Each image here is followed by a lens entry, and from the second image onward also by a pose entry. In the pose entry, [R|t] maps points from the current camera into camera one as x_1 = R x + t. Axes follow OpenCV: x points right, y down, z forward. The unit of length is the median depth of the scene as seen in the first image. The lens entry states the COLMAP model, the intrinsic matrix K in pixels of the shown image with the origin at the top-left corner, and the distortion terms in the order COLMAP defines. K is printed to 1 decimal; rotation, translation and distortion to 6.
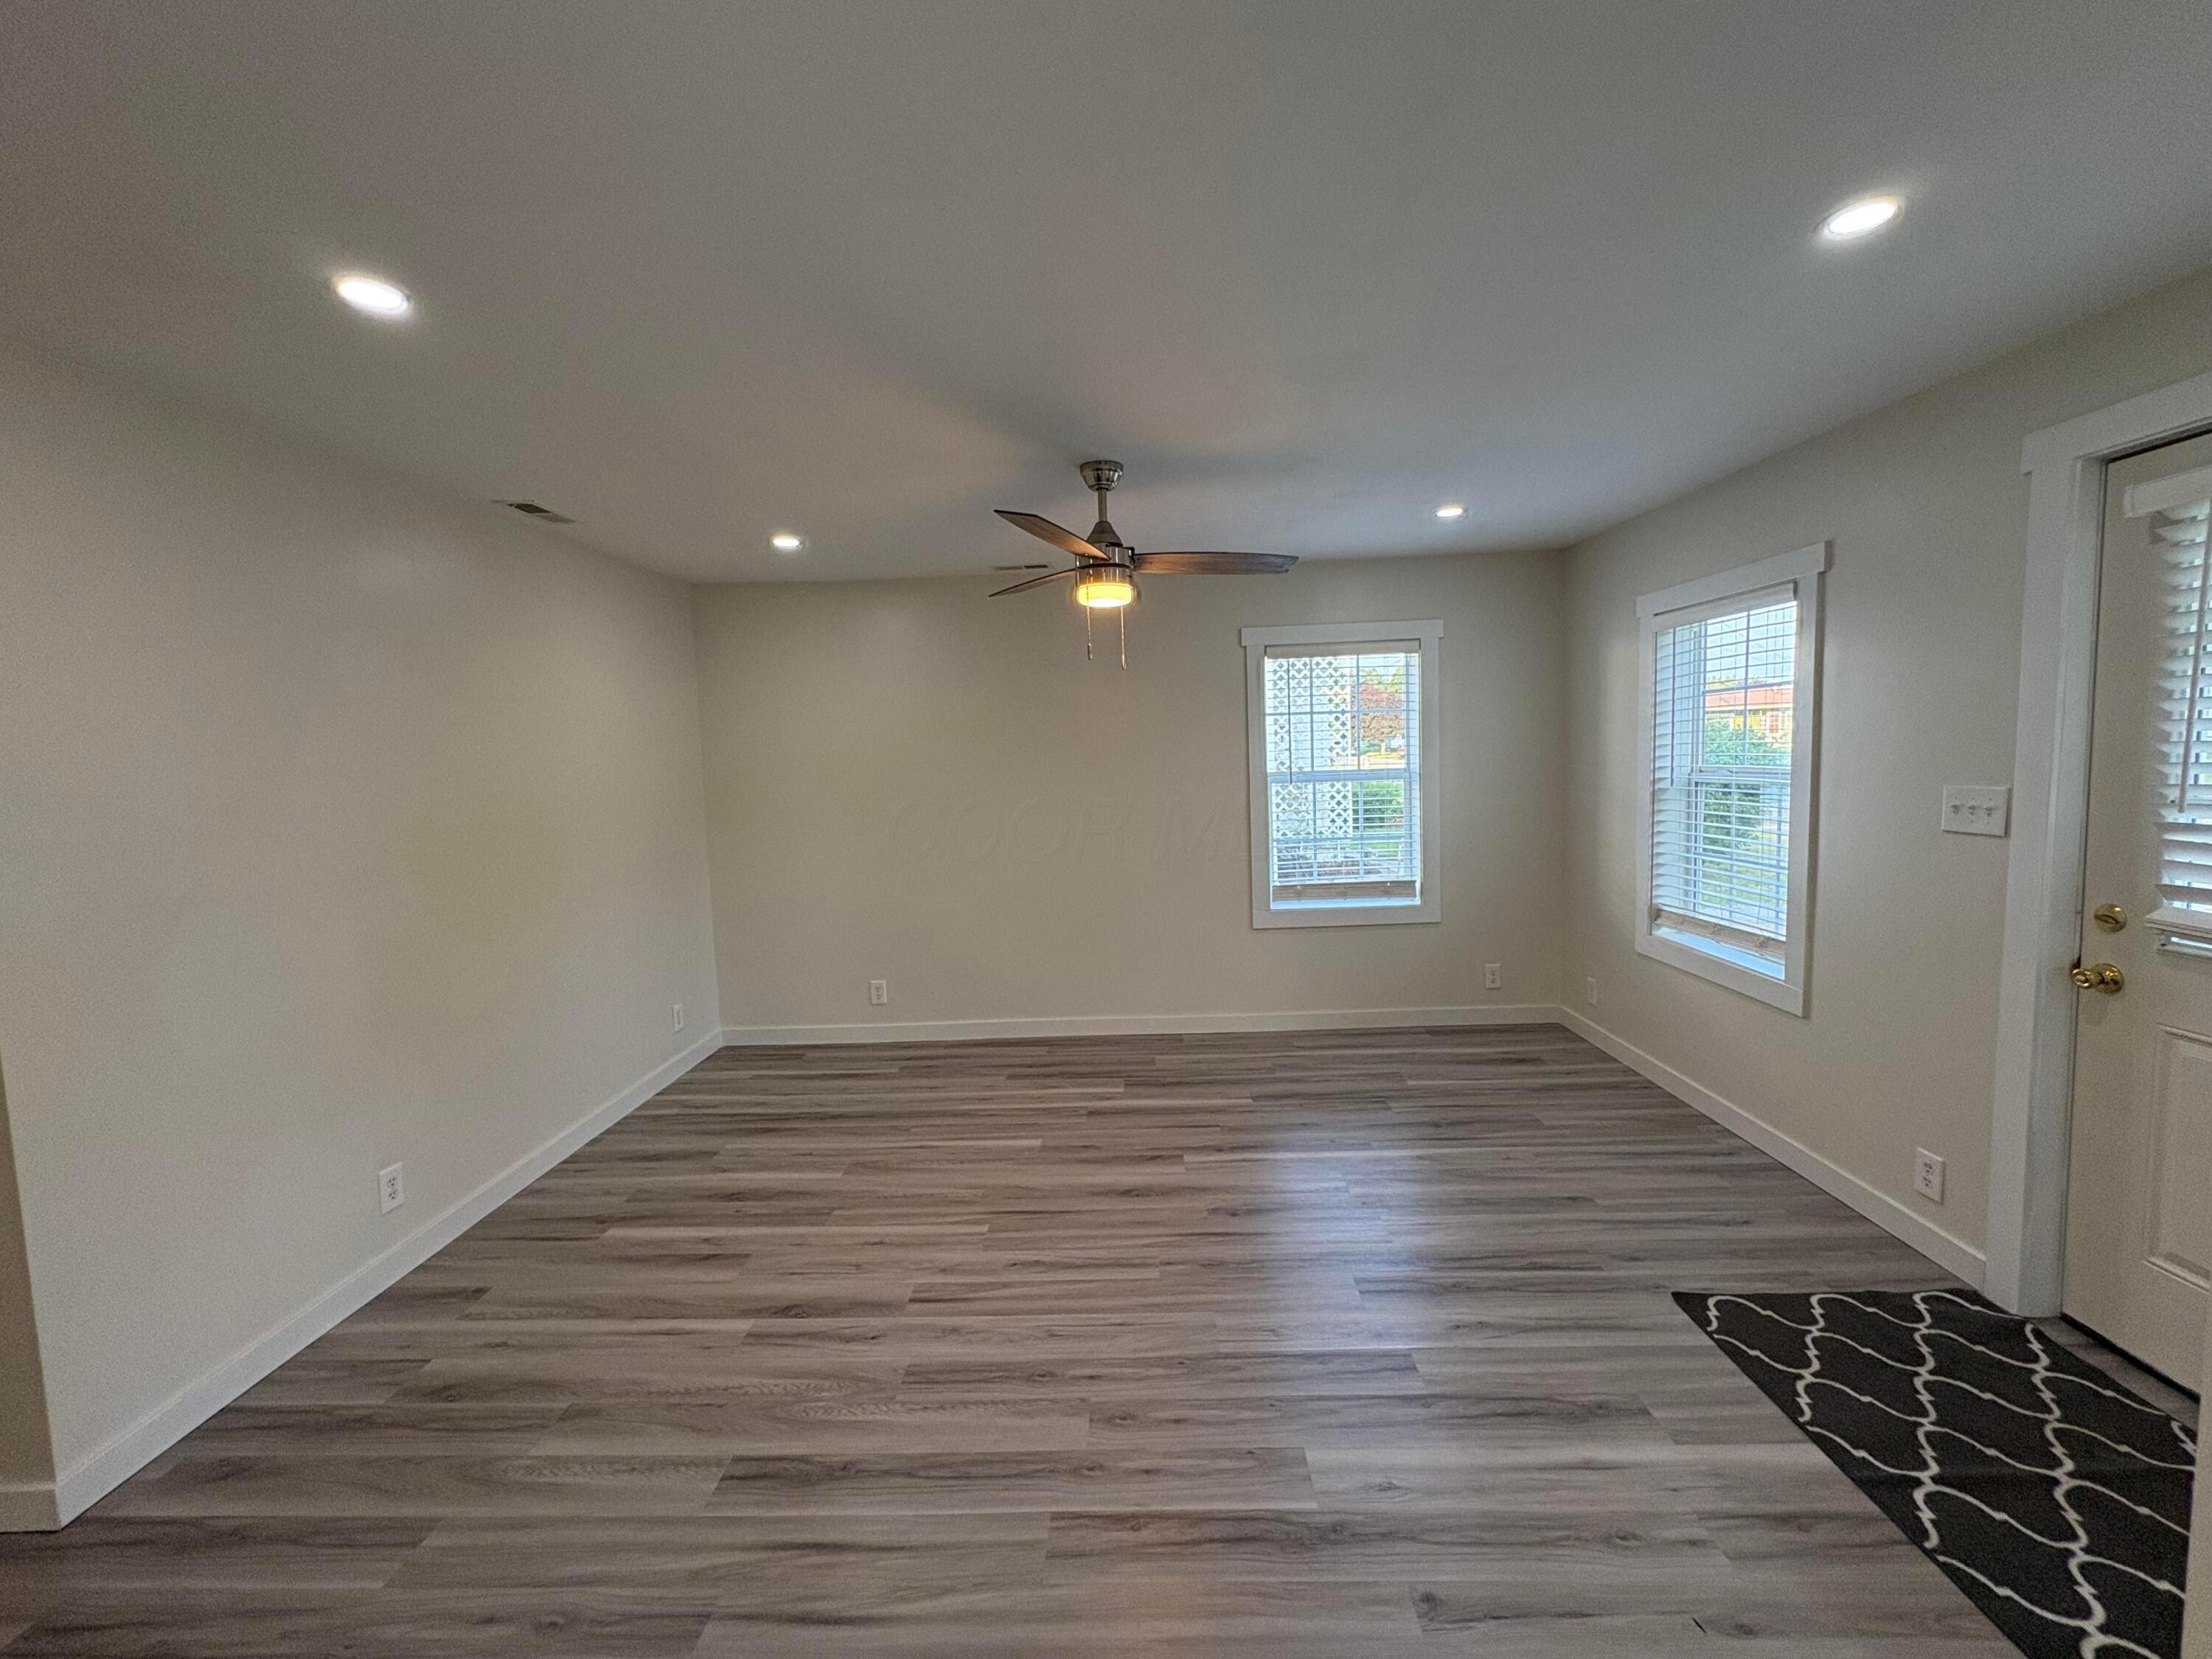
lens RADIAL K [[881.0, 0, 1108.6], [0, 881.0, 826.5], [0, 0, 1]] dist [-0.002419, 0.001514]
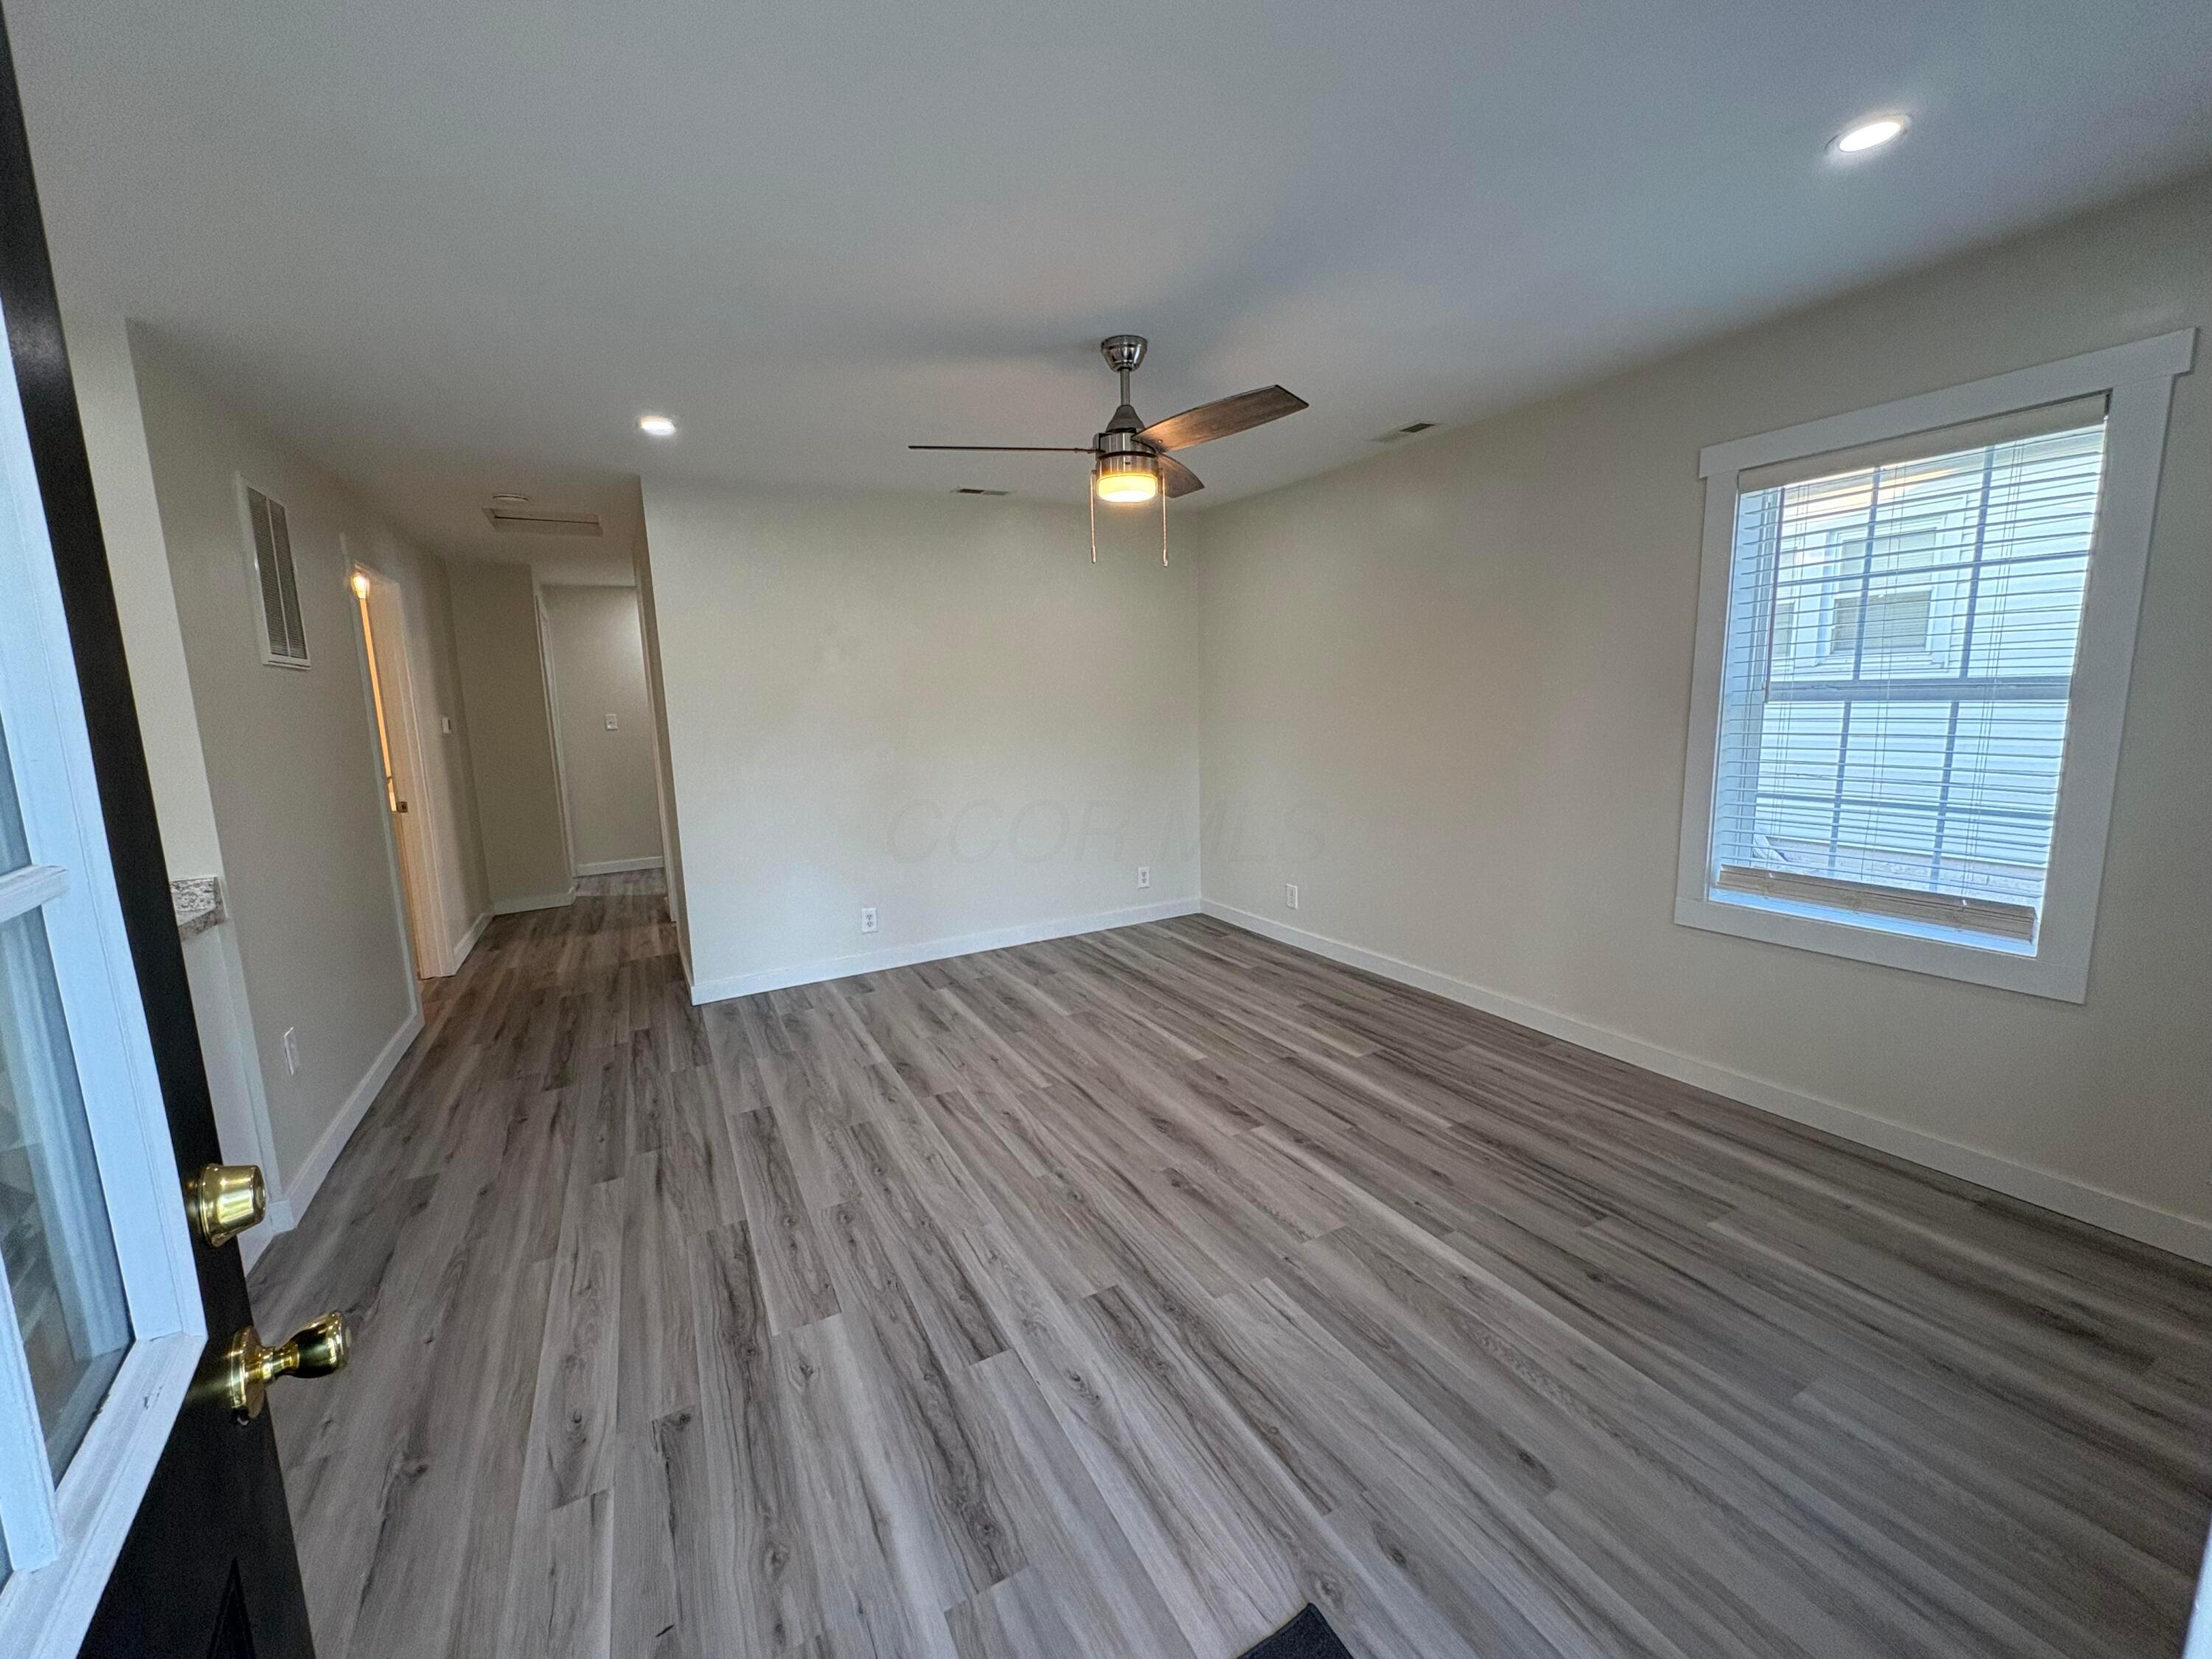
lens RADIAL K [[881.0, 0, 1110.2], [0, 881.0, 826.5], [0, 0, 1]] dist [-0.002419, 0.001514]
pose [[0.500477, 0.148212, -0.852969, 0.770600], [-0.054743, 0.988683, 0.139674, -0.036652], [0.864018, -0.023210, 0.502926, 0.473284]]
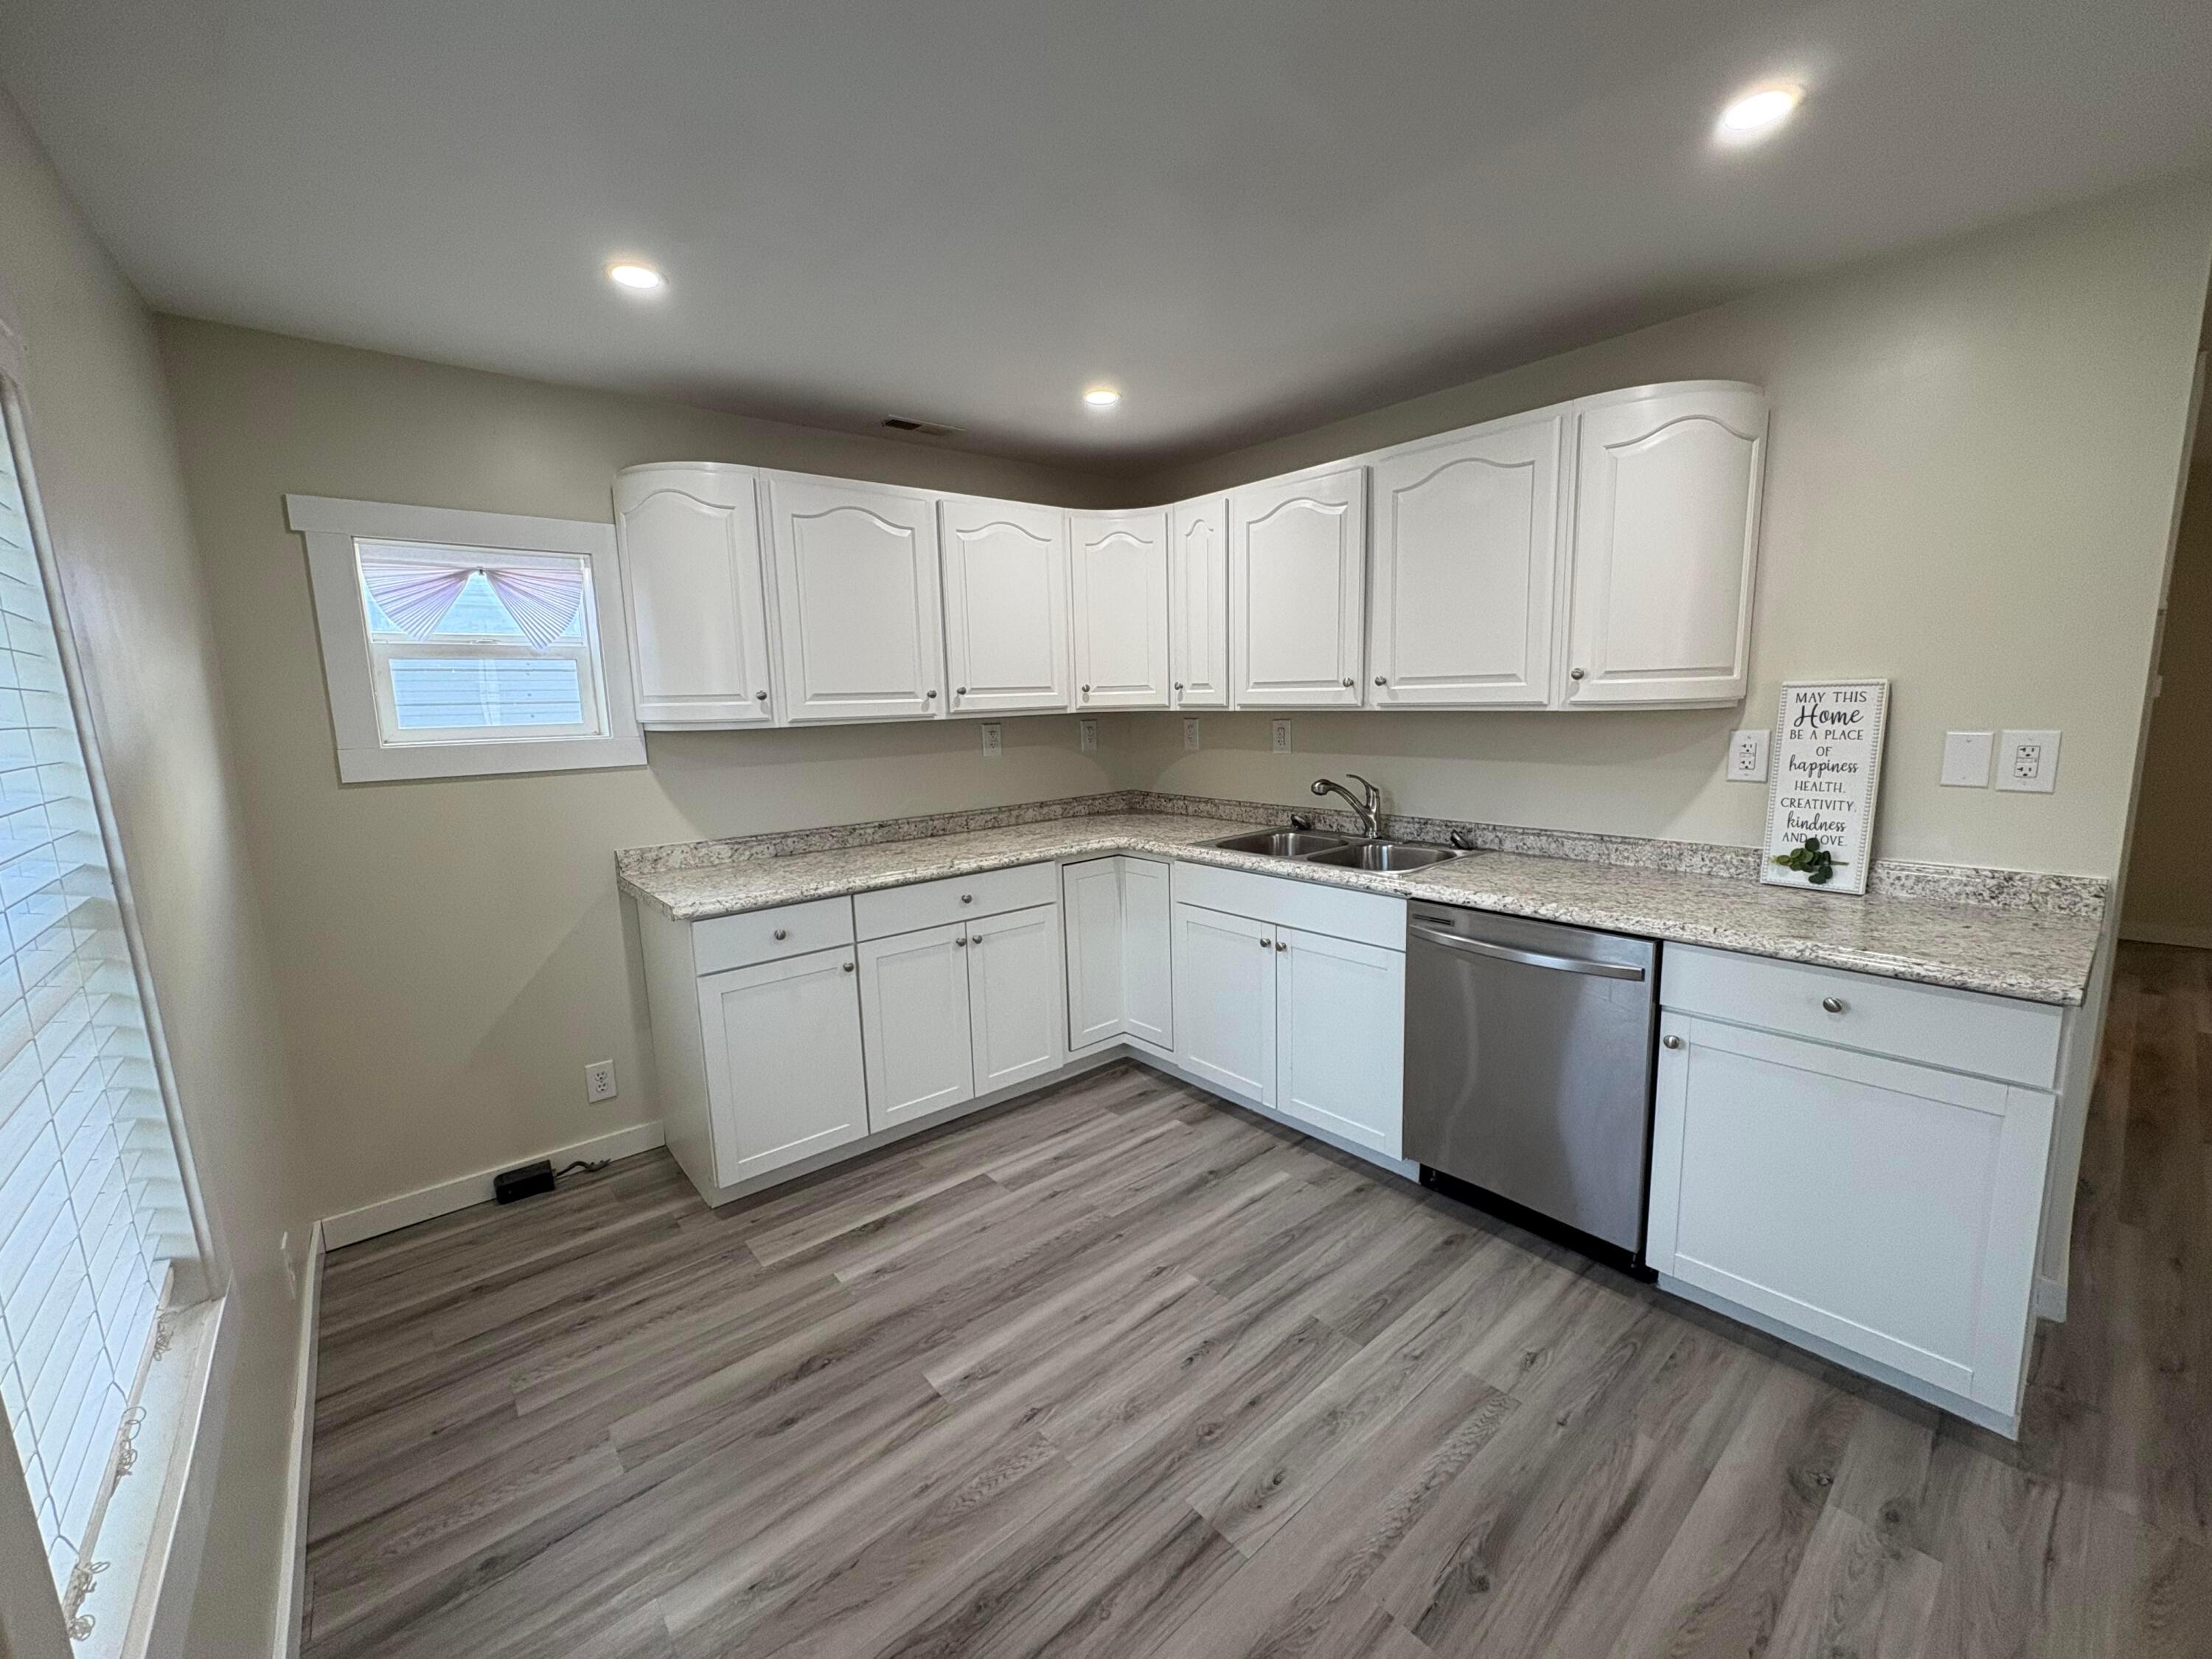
lens RADIAL K [[881.0, 0, 1105.2], [0, 881.0, 829.1], [0, 0, 1]] dist [-0.002419, 0.001514]
pose [[-0.739963, 0.157213, -0.654018, 0.640742], [0.004471, 0.973432, 0.228935, -0.020186], [0.672633, 0.166479, -0.721006, 0.144352]]
